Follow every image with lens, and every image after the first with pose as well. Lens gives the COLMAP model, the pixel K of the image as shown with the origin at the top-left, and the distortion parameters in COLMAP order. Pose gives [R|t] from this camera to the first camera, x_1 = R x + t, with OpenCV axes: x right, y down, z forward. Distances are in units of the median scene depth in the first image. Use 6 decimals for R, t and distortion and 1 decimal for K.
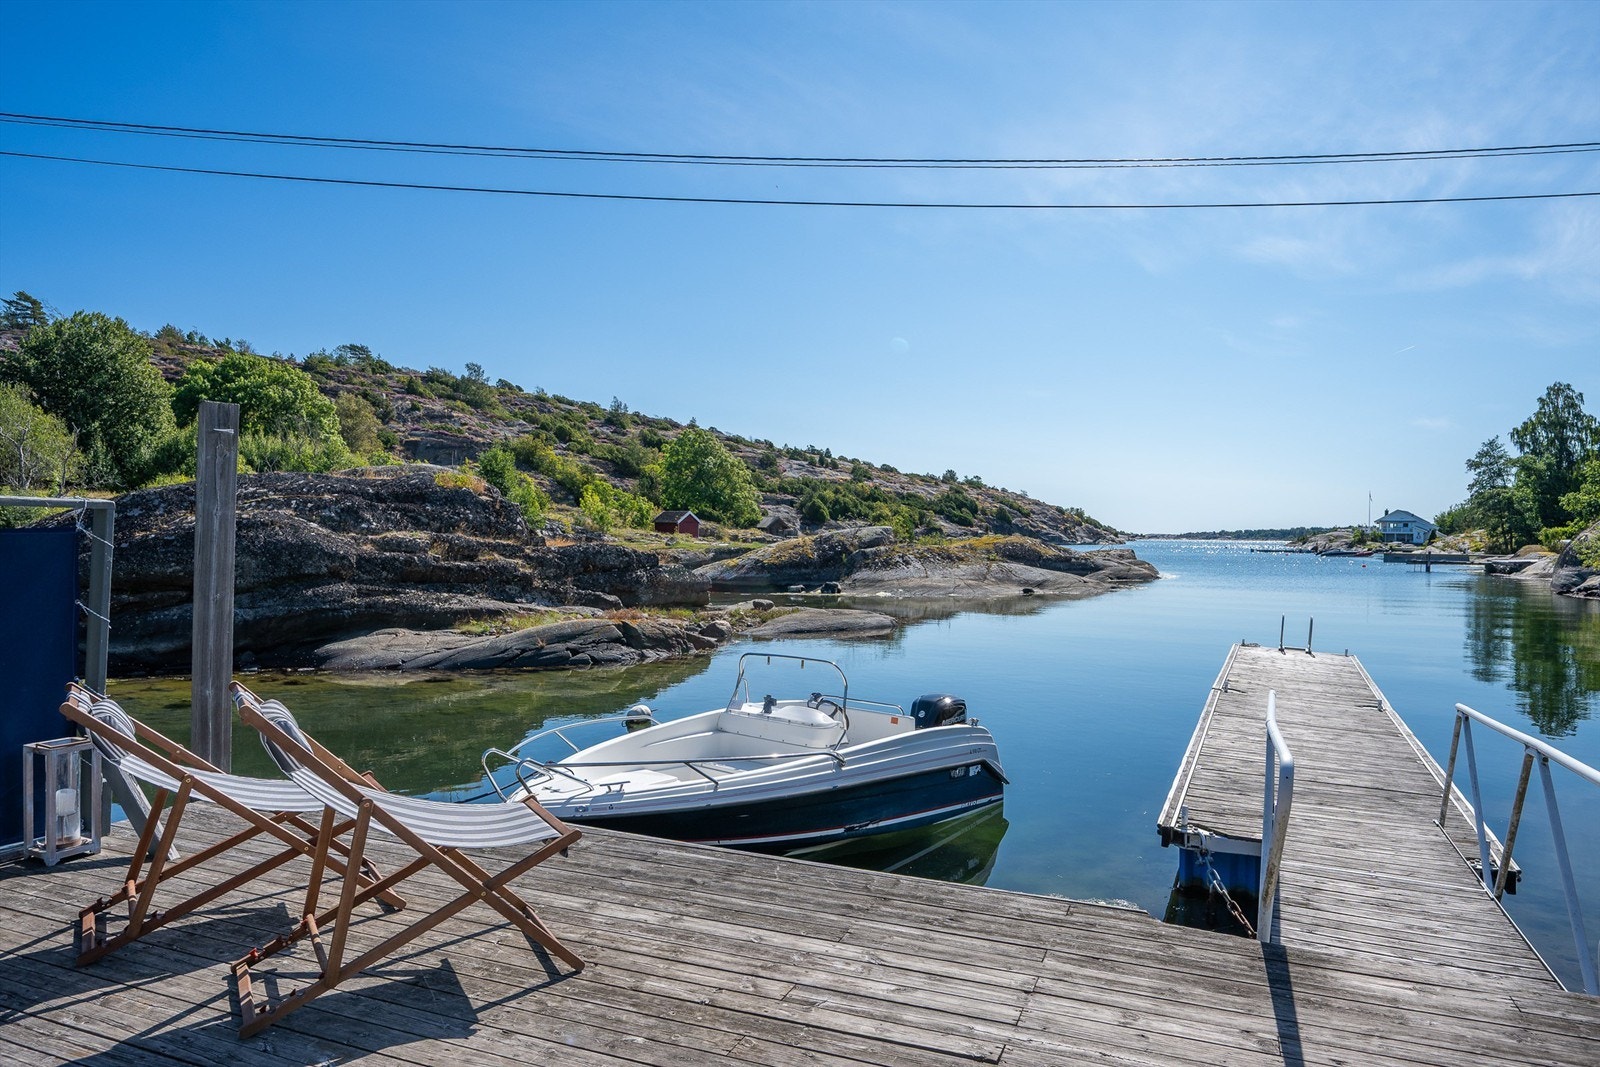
lens RADIAL K [[1006.2, 0, 803.8], [0, 1006.2, 546.1], [0, 0, 1]] dist [-0.002996, 0.000374]
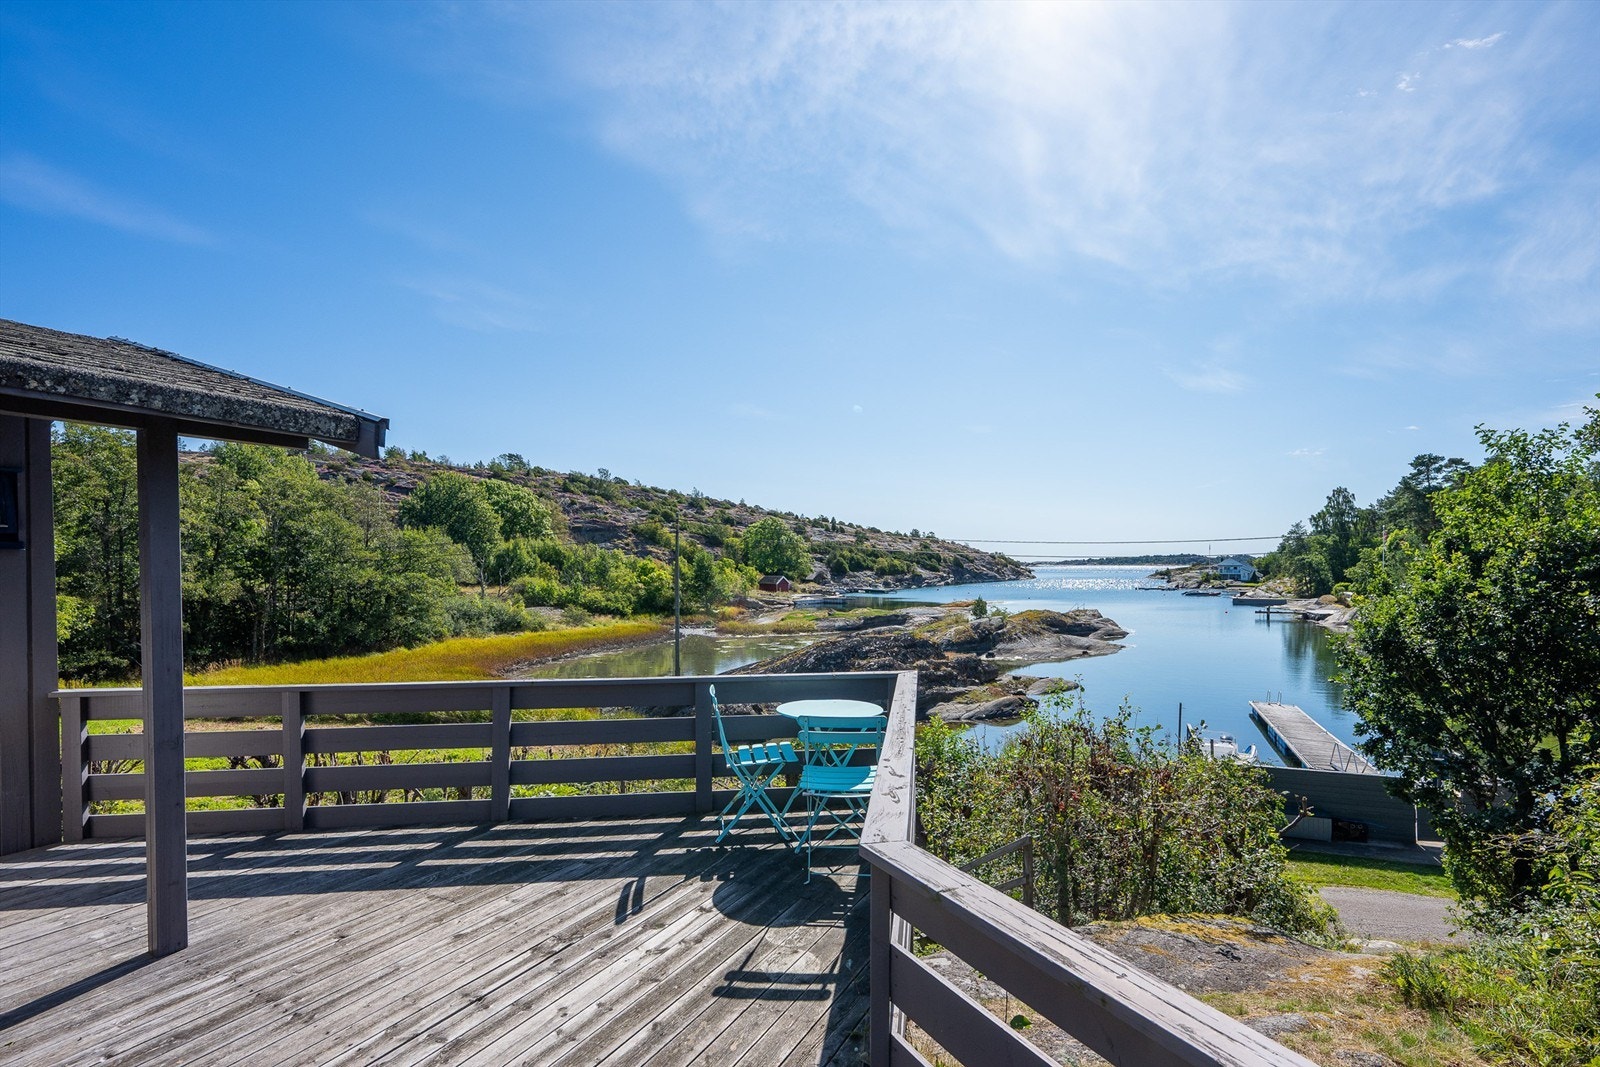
lens RADIAL K [[753.4, 0, 789.2], [0, 753.4, 579.2], [0, 0, 1]] dist [-0.004370, -0.001571]
pose [[0.999646, -0.017900, 0.019661, -0.095927], [0.017717, 0.999798, 0.009457, -0.030836], [-0.019827, -0.009105, 0.999762, -0.113572]]
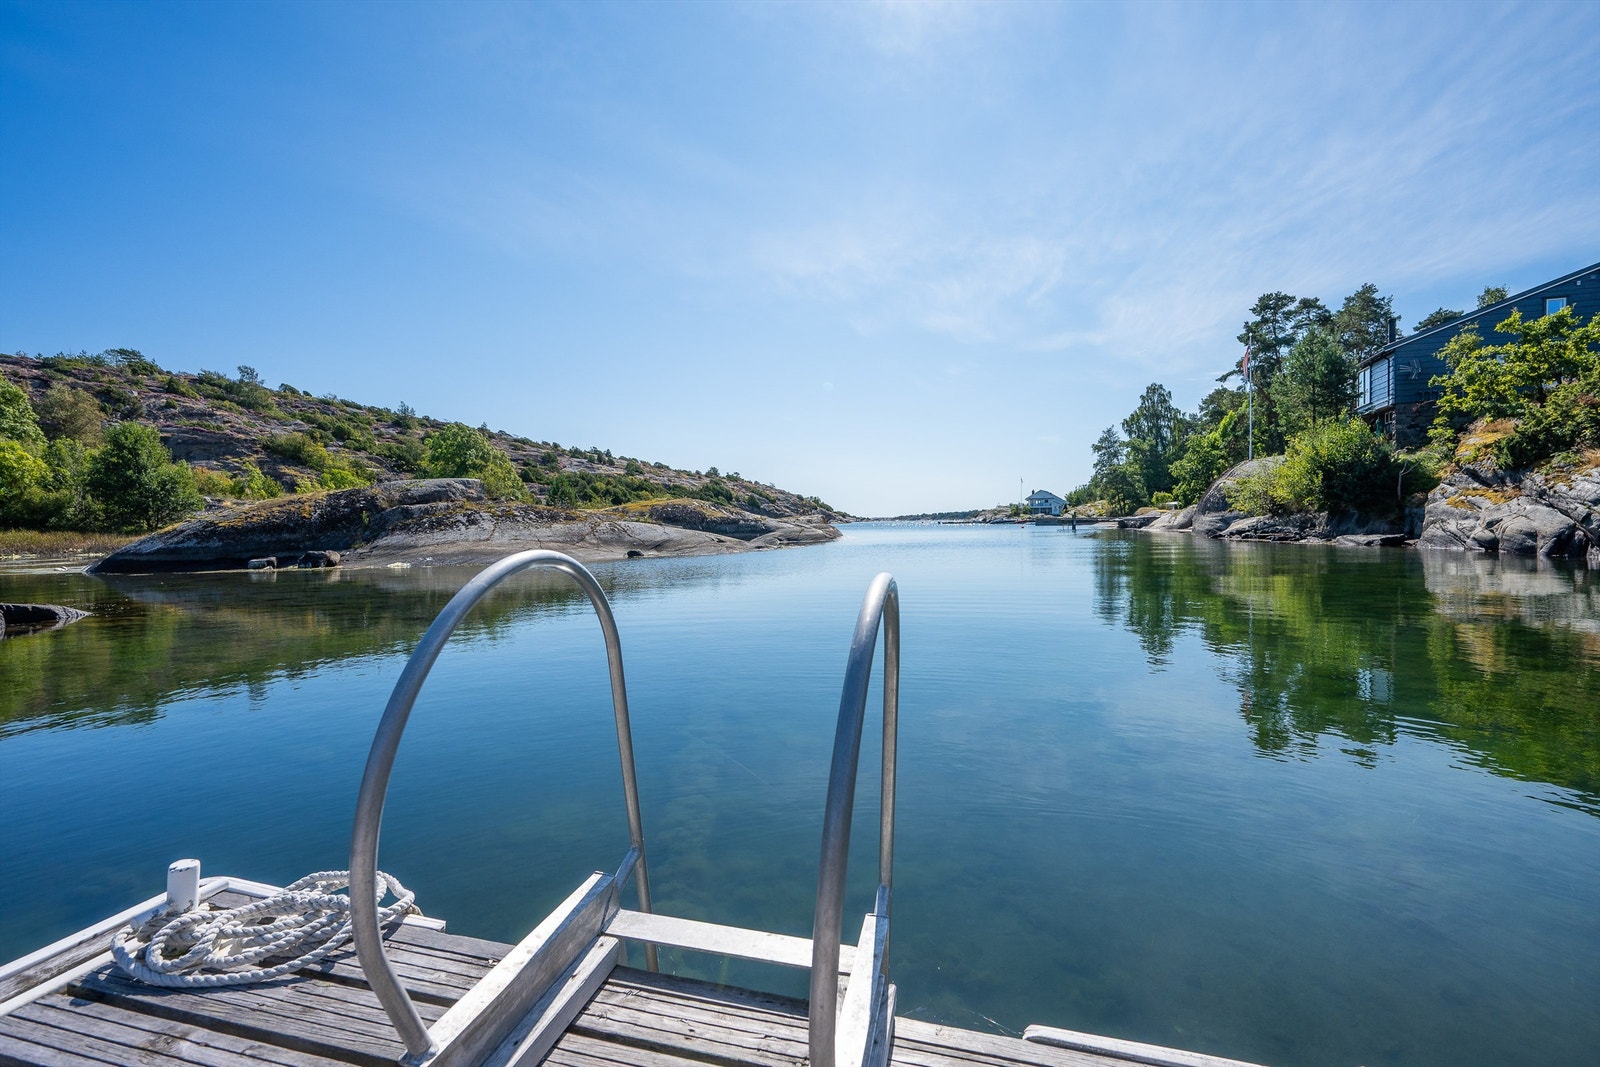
lens RADIAL K [[761.2, 0, 799.3], [0, 761.2, 538.7], [0, 0, 1]] dist [0.001743, -0.000140]
pose [[0.972955, -0.032678, 0.228672, 0.053531], [0.030703, 0.999454, 0.012192, 0.007462], [-0.228945, -0.004841, 0.973427, 0.104638]]
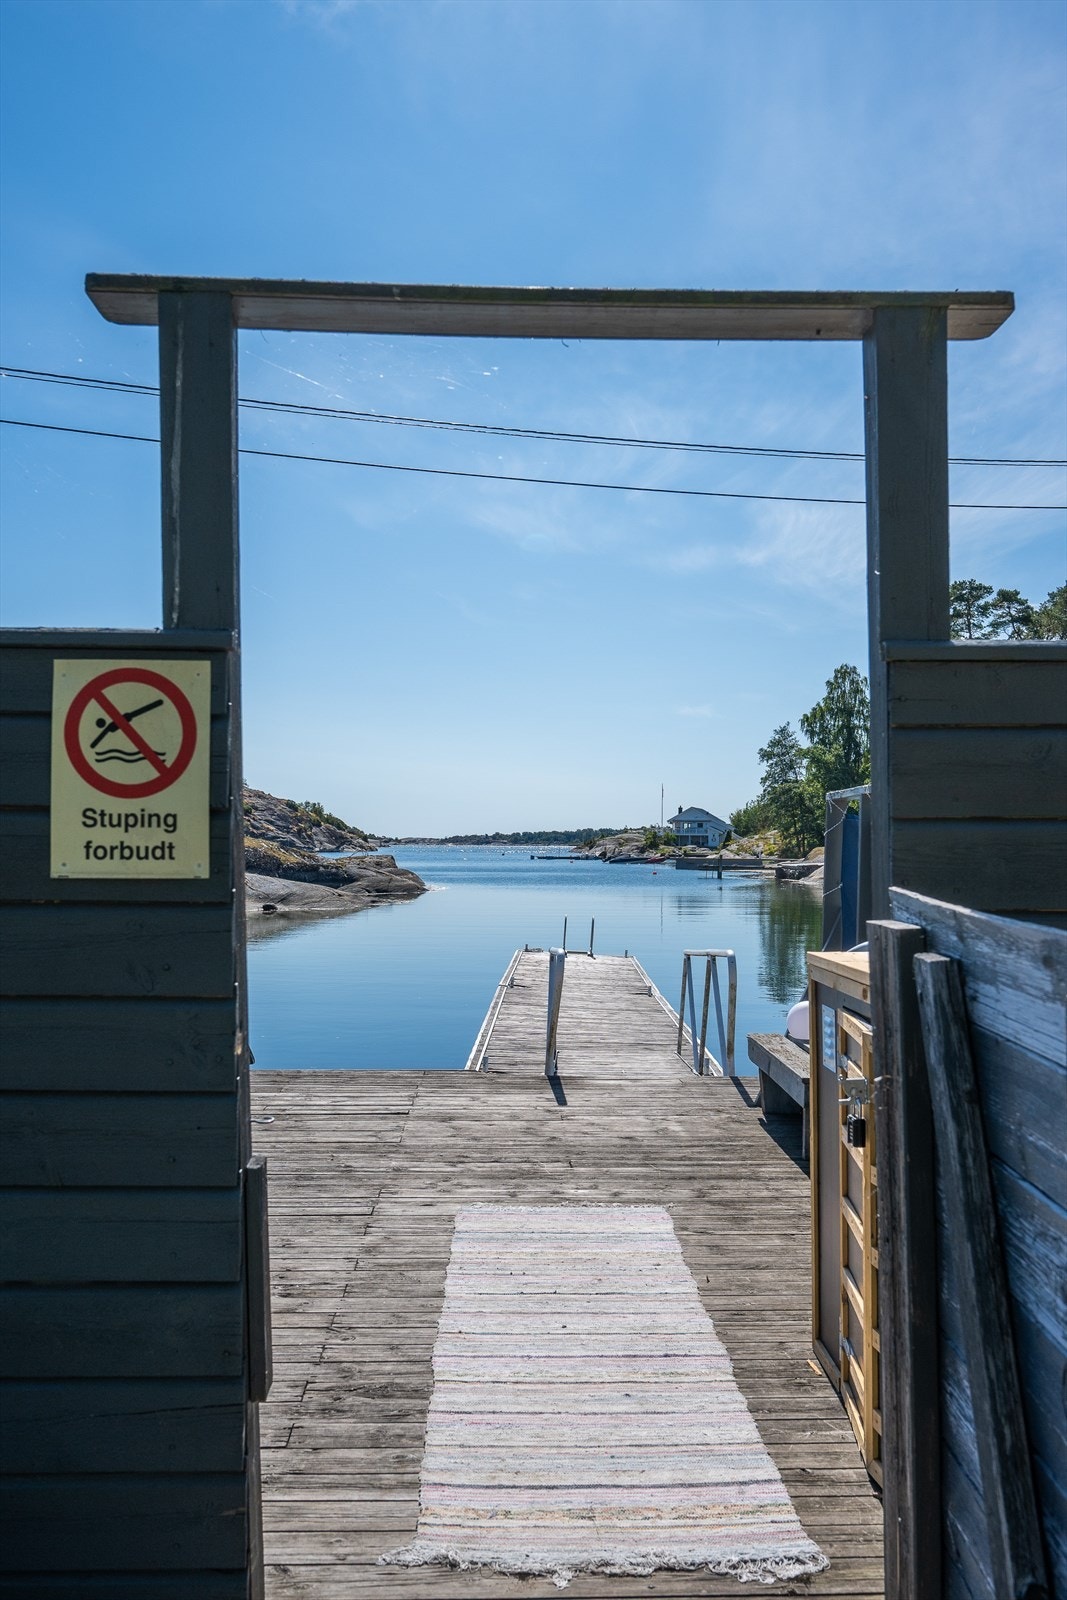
lens RADIAL K [[1416.4, 0, 533.5], [0, 1416.4, 800.0], [0, 0, 1]] dist [0.011163, 0.000886]
pose [[0.912859, 0.006962, 0.408216, -0.009367], [0.009153, 0.999254, -0.037508, 0.001110], [-0.408173, 0.037976, 0.912114, -0.020385]]
